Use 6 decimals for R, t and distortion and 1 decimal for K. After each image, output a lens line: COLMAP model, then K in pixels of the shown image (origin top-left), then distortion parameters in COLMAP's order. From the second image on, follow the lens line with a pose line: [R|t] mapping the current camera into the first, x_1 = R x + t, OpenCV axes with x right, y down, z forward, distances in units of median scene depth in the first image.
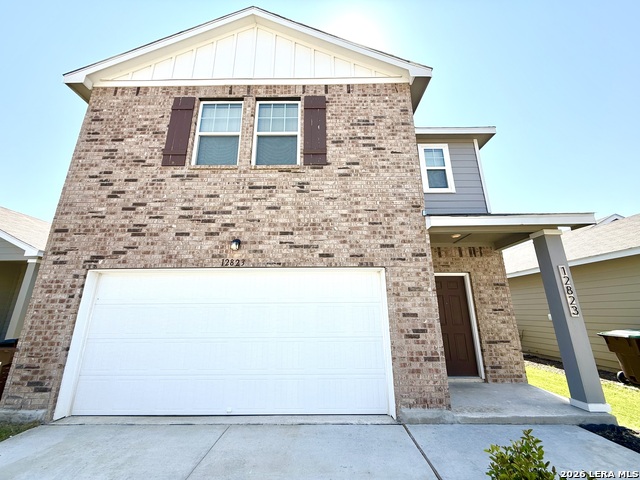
lens RADIAL K [[256.4, 0, 320.9], [0, 256.4, 240.1], [0, 0, 1]] dist [-0.001654, 0.000081]
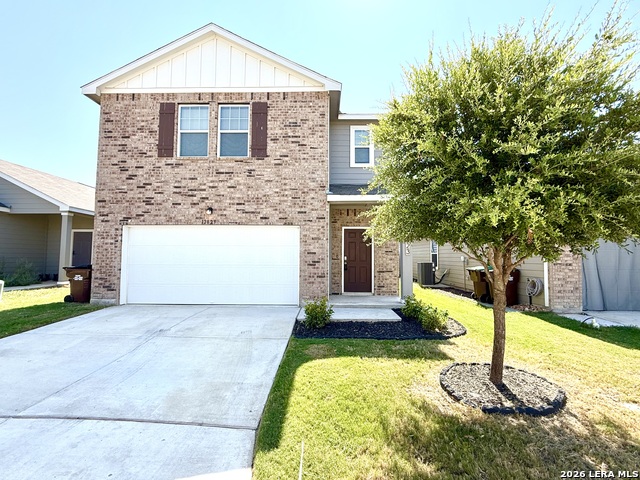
lens RADIAL K [[280.7, 0, 318.7], [0, 280.7, 239.9], [0, 0, 1]] dist [-0.003666, -0.000391]
pose [[0.999904, 0.008980, -0.010517, 0.354911], [-0.006523, 0.976838, 0.213881, -0.174303], [0.012194, -0.213792, 0.976803, -0.719827]]
